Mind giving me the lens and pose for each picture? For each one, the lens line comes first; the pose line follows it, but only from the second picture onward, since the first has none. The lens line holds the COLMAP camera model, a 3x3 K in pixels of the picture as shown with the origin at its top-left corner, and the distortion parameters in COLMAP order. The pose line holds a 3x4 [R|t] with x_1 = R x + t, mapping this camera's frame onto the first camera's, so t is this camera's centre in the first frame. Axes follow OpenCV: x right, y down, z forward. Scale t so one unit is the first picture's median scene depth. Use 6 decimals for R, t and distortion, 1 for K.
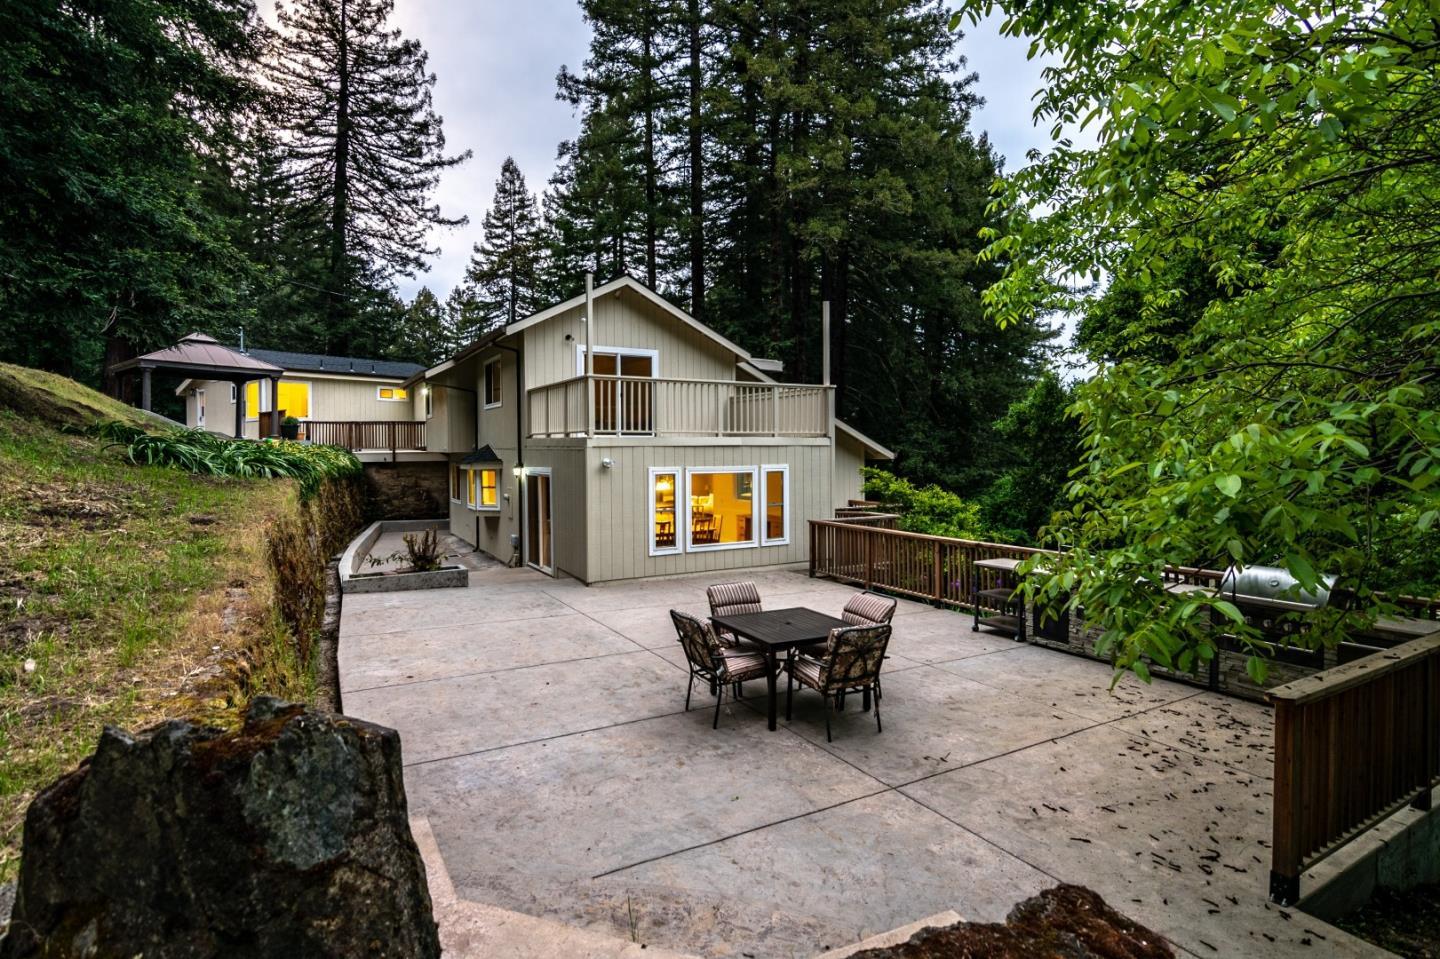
lens RADIAL K [[736.5, 0, 703.9], [0, 736.5, 478.2], [0, 0, 1]] dist [-0.012831, -0.000573]
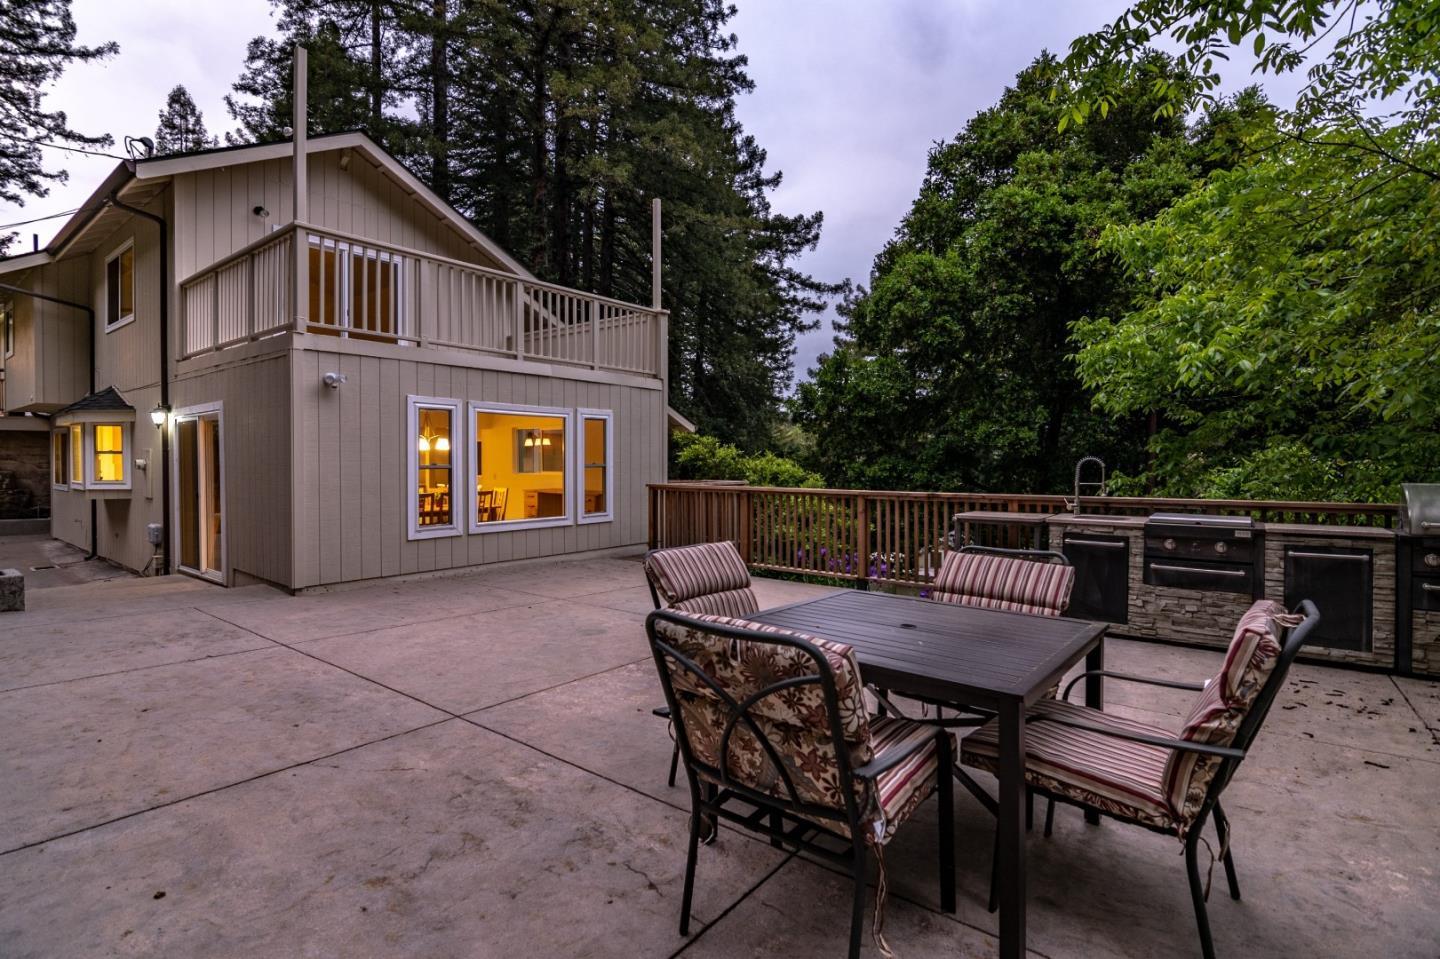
lens RADIAL K [[695.7, 0, 713.8], [0, 695.7, 476.2], [0, 0, 1]] dist [-0.015671, -0.000824]
pose [[0.921917, -0.000148, 0.387387, -0.046342], [0.007543, 0.999817, -0.017570, 0.047495], [-0.387314, 0.019120, 0.921750, 0.269517]]
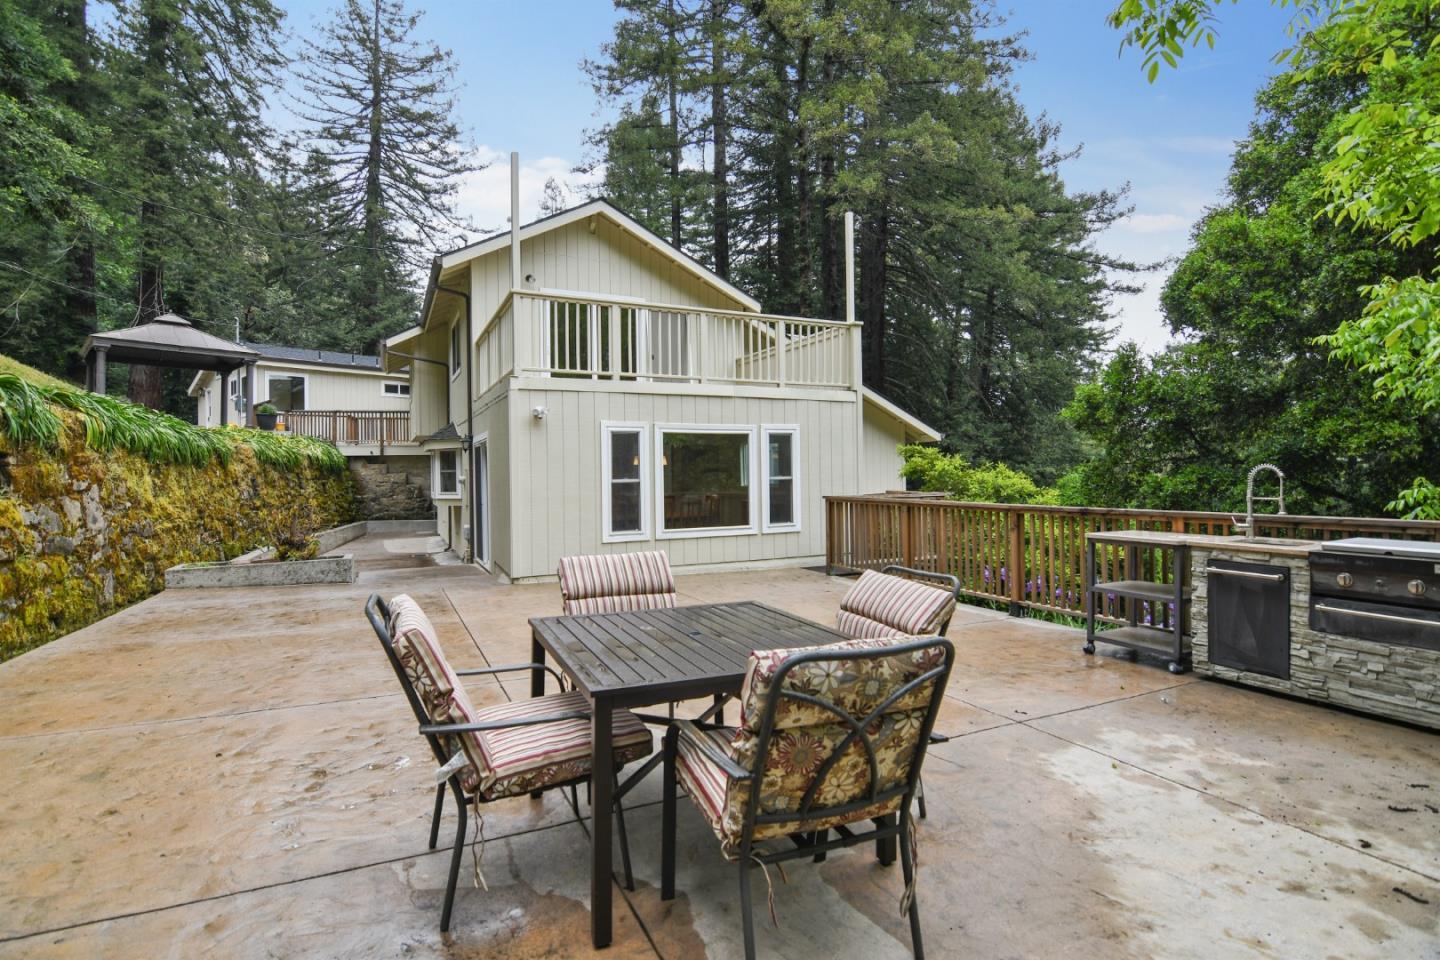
lens RADIAL K [[699.3, 0, 714.6], [0, 699.3, 475.4], [0, 0, 1]] dist [-0.021659, -0.001524]
pose [[0.998226, -0.003541, -0.059426, 0.057430], [0.001434, 0.999370, -0.035448, 0.046843], [0.059514, 0.035300, 0.997603, 0.232975]]
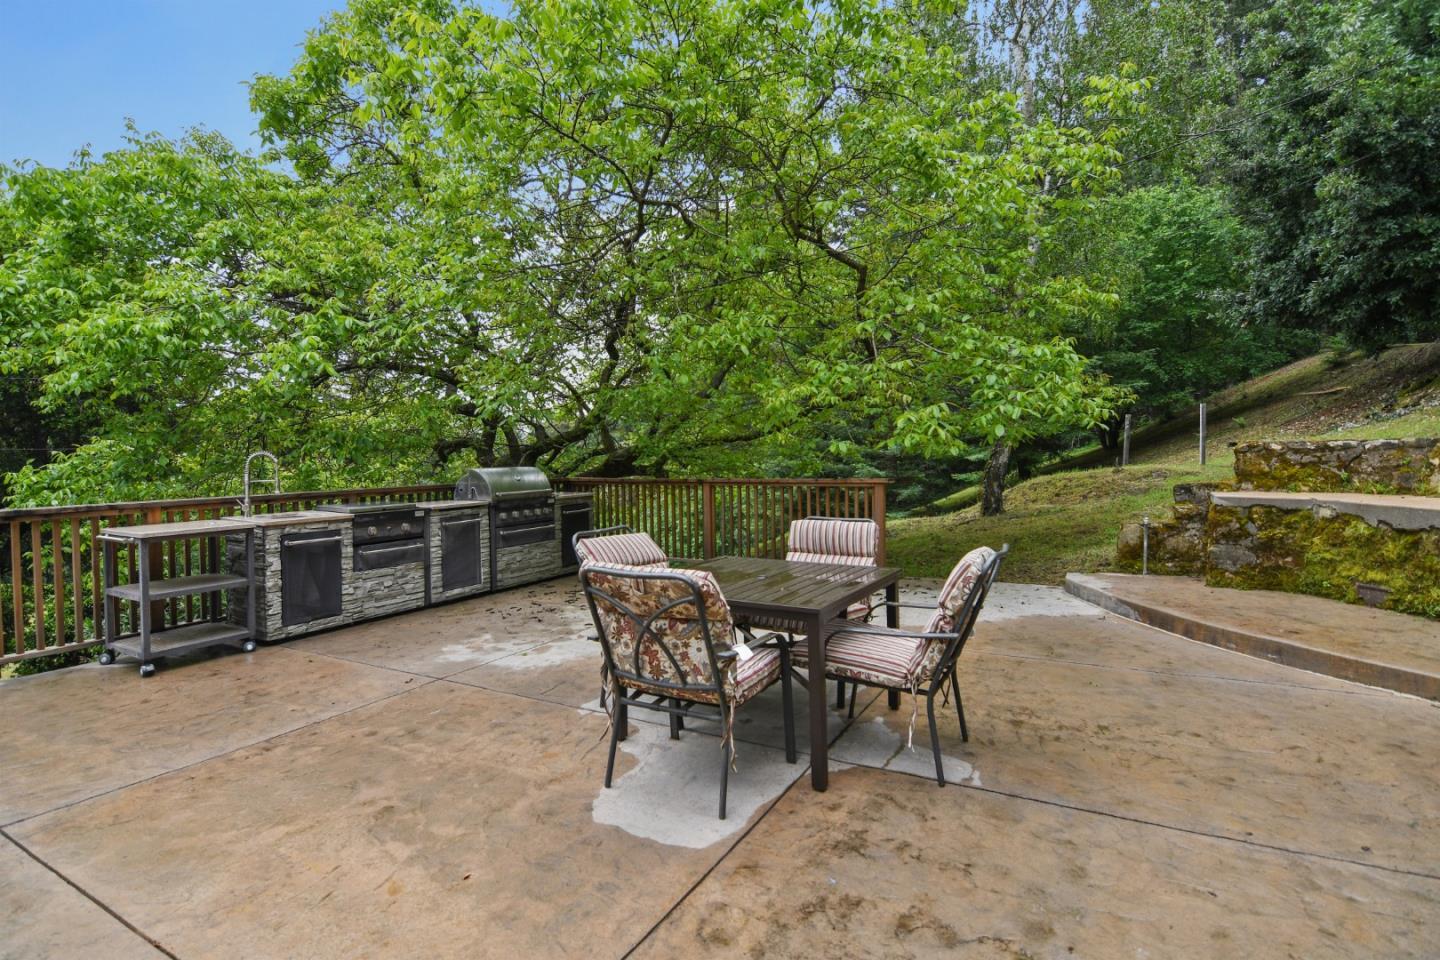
lens RADIAL K [[699.3, 0, 714.6], [0, 699.3, 475.4], [0, 0, 1]] dist [-0.021659, -0.001524]
pose [[-0.515725, -0.022510, 0.856459, -0.115454], [0.042028, 0.997787, 0.051532, 0.036846], [-0.855723, 0.062572, -0.513637, 0.493602]]
